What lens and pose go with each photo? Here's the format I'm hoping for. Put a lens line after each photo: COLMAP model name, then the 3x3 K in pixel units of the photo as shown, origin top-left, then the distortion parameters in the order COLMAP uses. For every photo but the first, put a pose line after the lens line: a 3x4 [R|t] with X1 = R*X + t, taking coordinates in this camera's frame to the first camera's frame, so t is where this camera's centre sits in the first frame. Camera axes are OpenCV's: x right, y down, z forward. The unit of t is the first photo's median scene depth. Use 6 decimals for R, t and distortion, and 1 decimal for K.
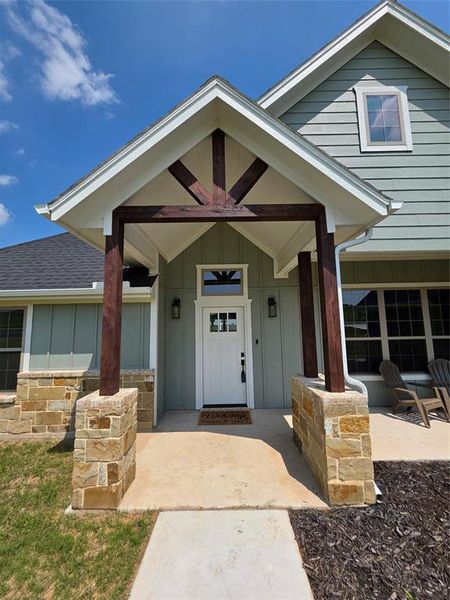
lens RADIAL K [[240.7, 0, 227.0], [0, 240.7, 300.1], [0, 0, 1]] dist [0.001666, -0.000073]
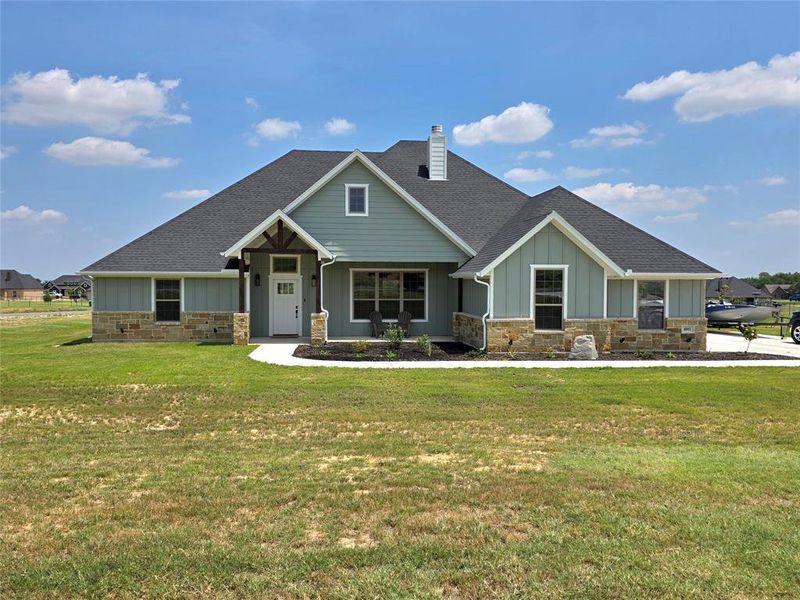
lens RADIAL K [[542.4, 0, 396.0], [0, 542.4, 301.5], [0, 0, 1]] dist [0.049765, -0.036821]
pose [[0.992287, 0.017714, 0.122686, 0.314389], [-0.032888, 0.991888, 0.122786, -0.345205], [-0.119516, -0.125874, 0.984821, -3.145742]]
